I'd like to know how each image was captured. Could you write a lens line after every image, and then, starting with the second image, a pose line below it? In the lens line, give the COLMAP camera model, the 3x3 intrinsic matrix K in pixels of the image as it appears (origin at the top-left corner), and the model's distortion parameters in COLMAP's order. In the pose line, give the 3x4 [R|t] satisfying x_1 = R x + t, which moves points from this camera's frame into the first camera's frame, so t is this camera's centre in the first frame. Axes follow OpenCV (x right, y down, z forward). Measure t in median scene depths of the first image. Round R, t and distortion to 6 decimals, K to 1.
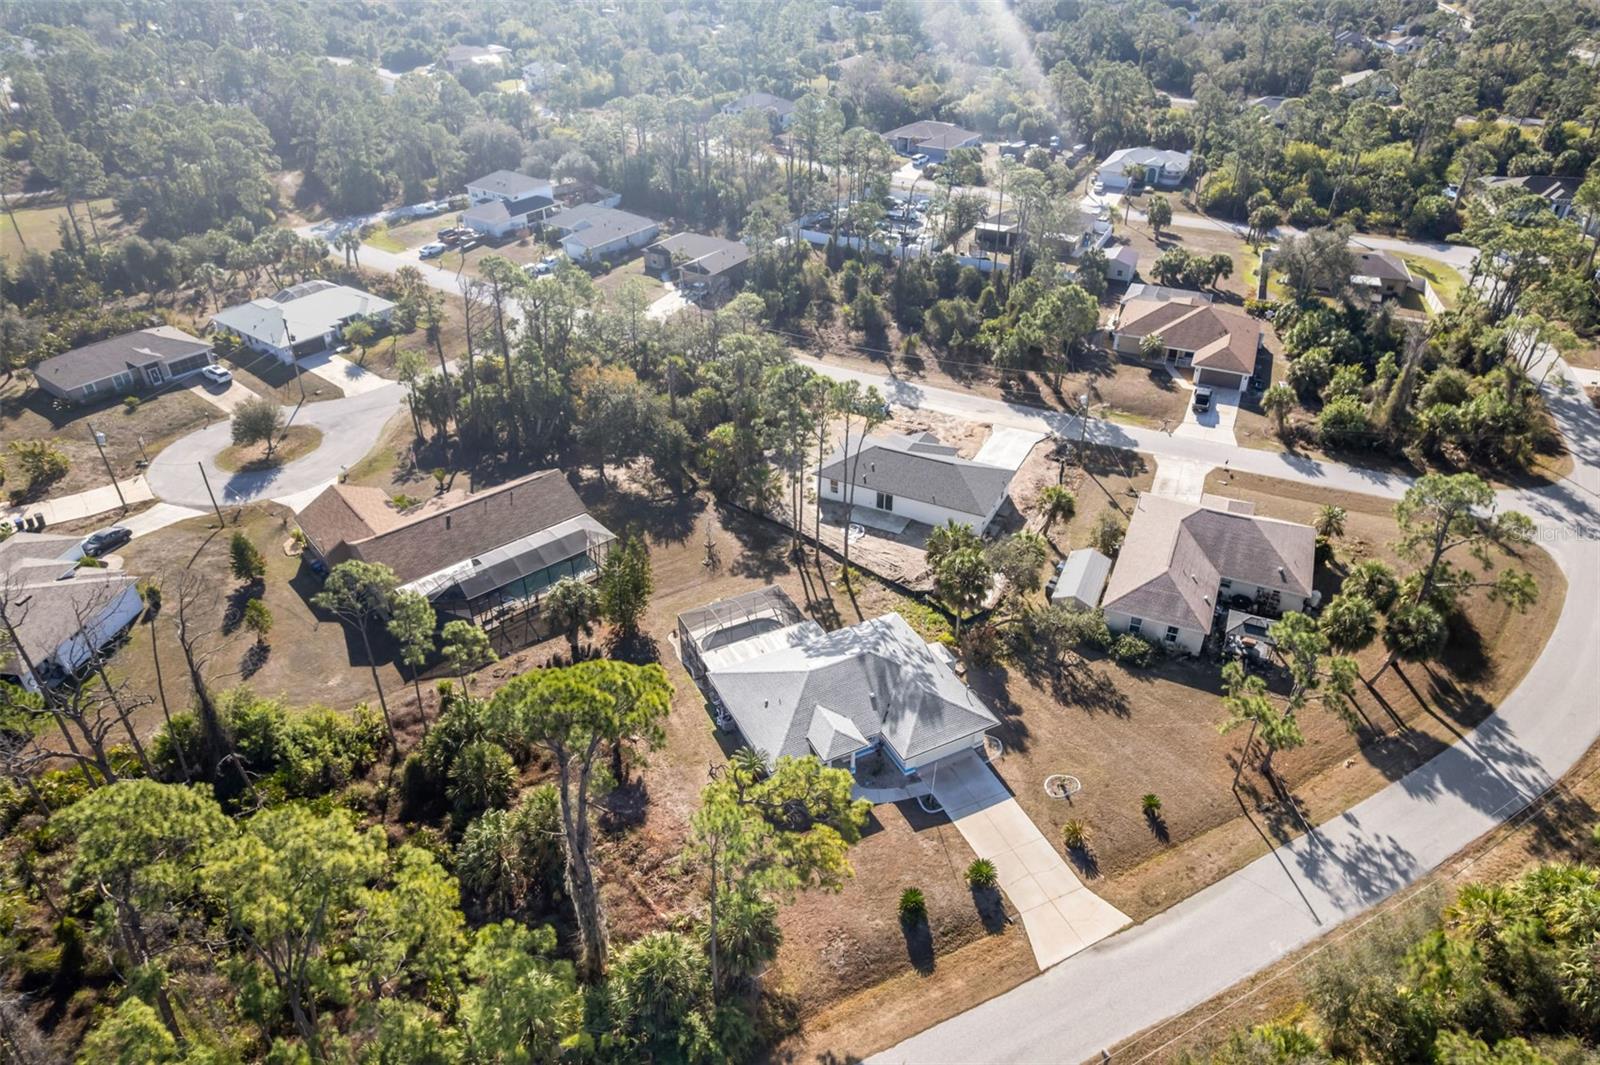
lens RADIAL K [[1031.7, 0, 812.3], [0, 1031.7, 547.4], [0, 0, 1]] dist [-0.077803, 0.072502]
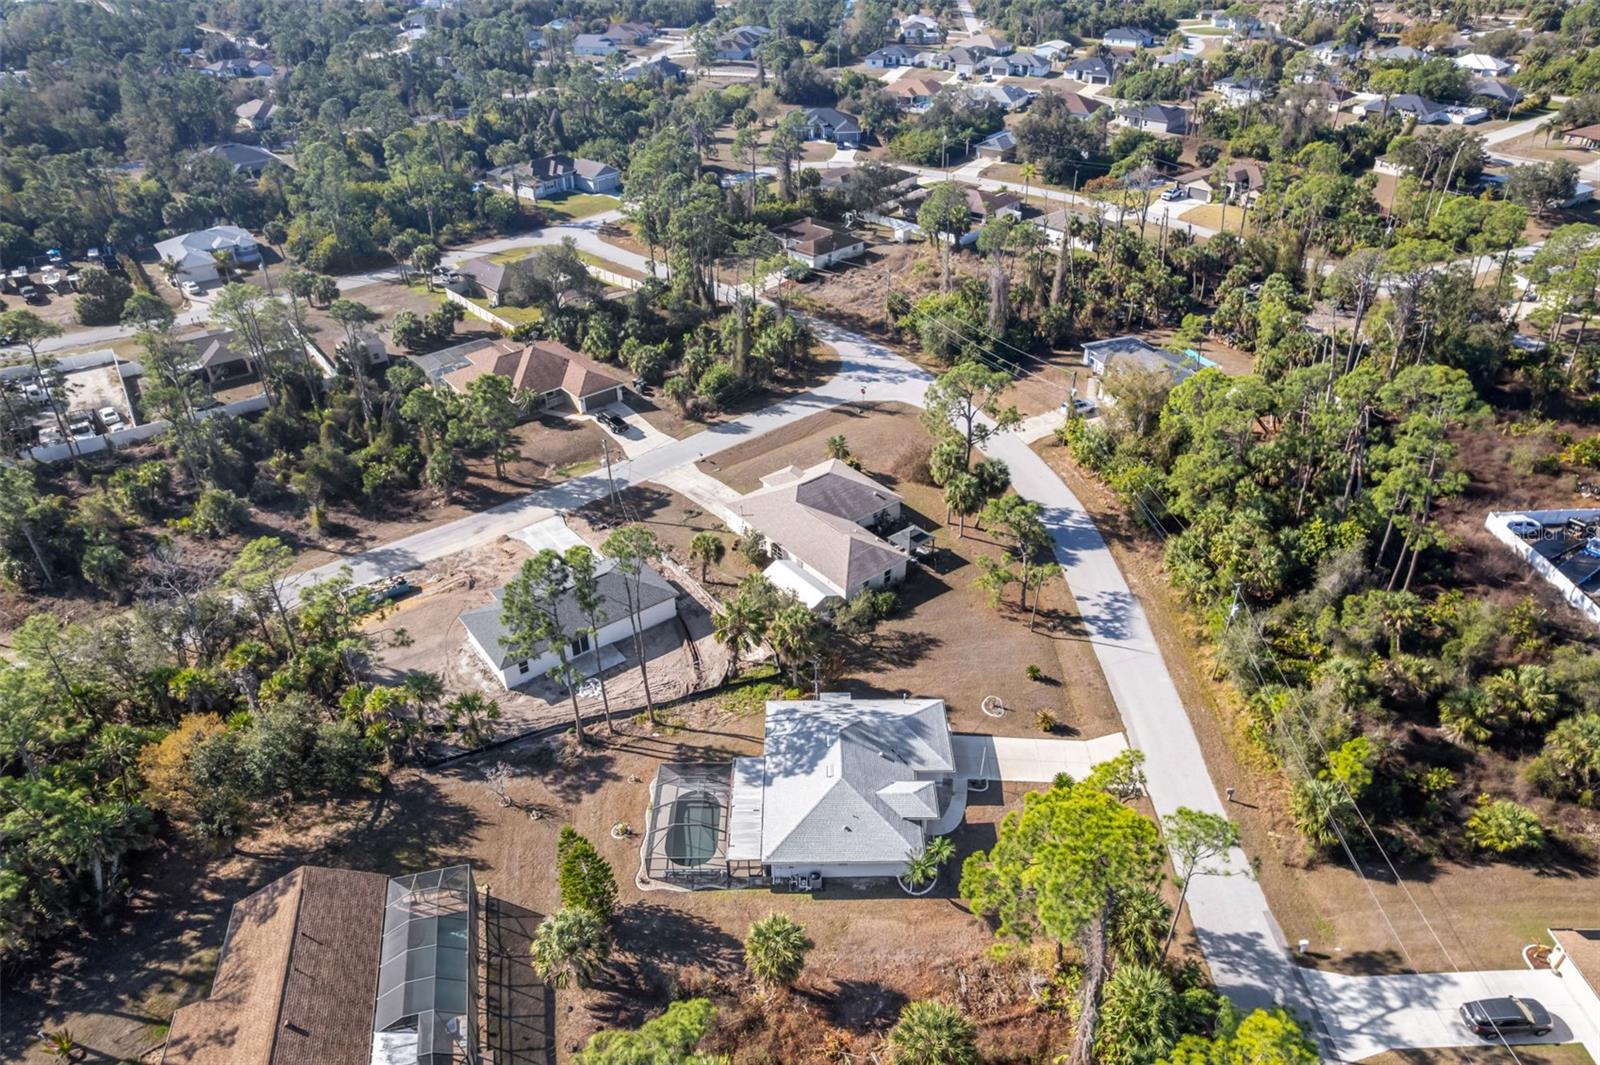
lens RADIAL K [[1031.7, 0, 812.3], [0, 1031.7, 547.4], [0, 0, 1]] dist [-0.077803, 0.072502]
pose [[0.444550, -0.500123, 0.743137, -0.507213], [0.502291, 0.826096, 0.255479, -0.262955], [-0.741673, 0.259698, 0.618448, 0.263983]]
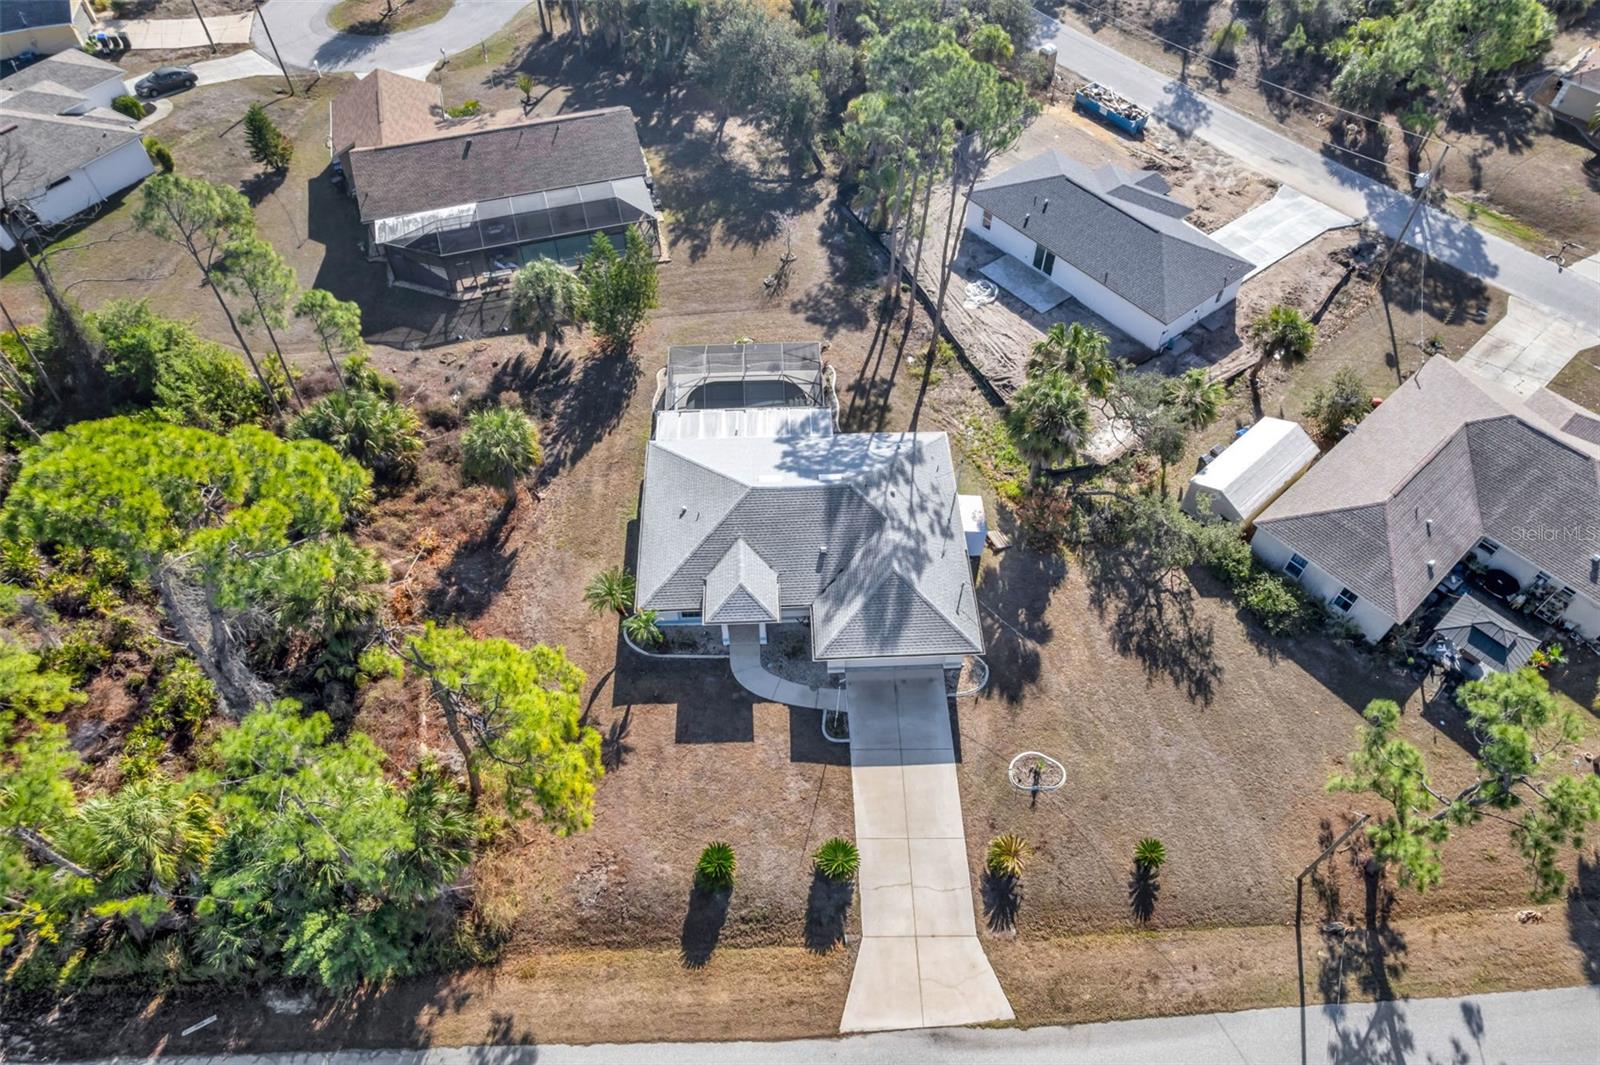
lens RADIAL K [[1031.7, 0, 812.3], [0, 1031.7, 547.4], [0, 0, 1]] dist [-0.077803, 0.072502]
pose [[0.911091, 0.328763, -0.248653, 0.172026], [-0.235950, 0.910572, 0.339391, -0.069625], [0.337996, -0.250547, 0.907185, 0.288469]]
